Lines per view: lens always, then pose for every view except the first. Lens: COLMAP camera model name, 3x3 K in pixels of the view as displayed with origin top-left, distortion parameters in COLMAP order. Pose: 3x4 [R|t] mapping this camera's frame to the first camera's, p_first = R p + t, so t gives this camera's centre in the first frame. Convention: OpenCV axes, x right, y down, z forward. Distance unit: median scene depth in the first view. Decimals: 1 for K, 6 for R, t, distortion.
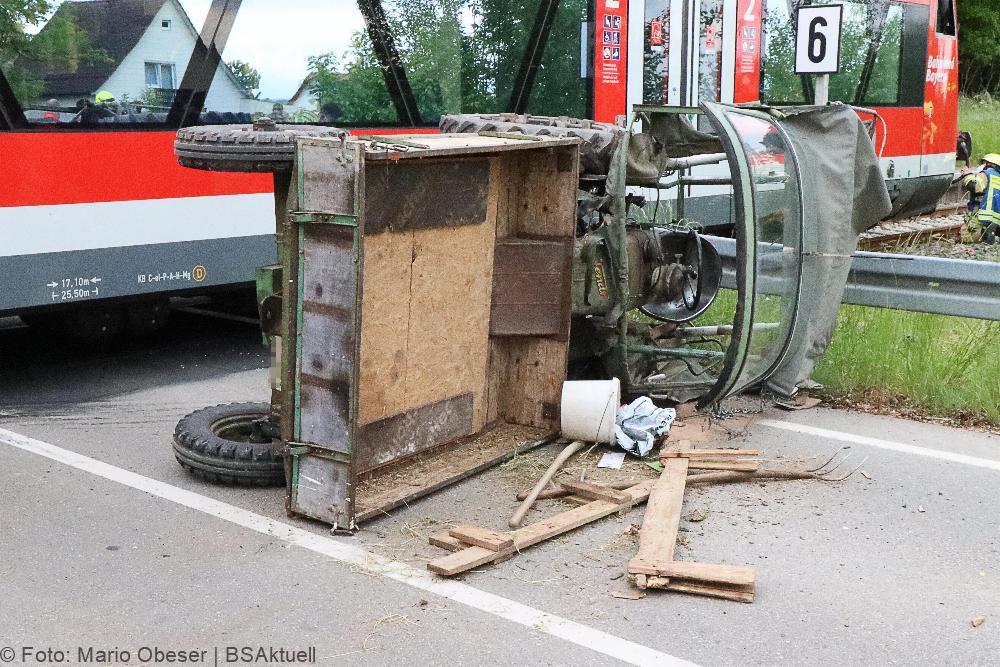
lens RADIAL K [[1339.9, 0, 495.4], [0, 1339.9, 308.0], [0, 0, 1]] dist [0.066536, -0.070736]
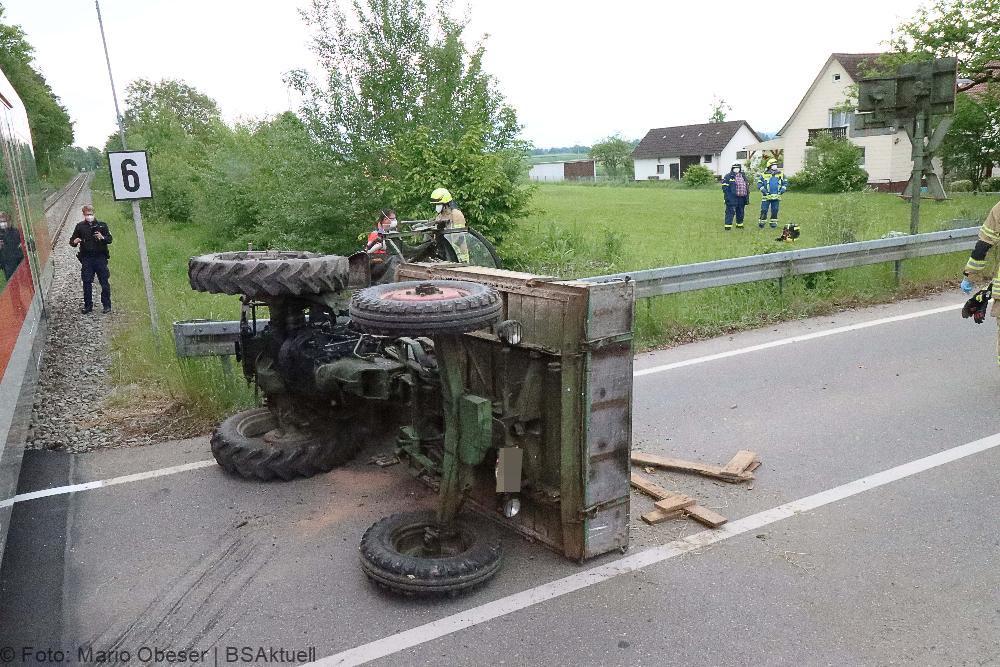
lens RADIAL K [[768.8, 0, 500.0], [0, 768.8, 333.5], [0, 0, 1]] dist [-0.003569, -0.000772]
pose [[0.348167, -0.230297, 0.908704, -0.845334], [0.192651, 0.966241, 0.171065, -0.220135], [-0.917423, 0.115503, 0.380780, 0.772557]]
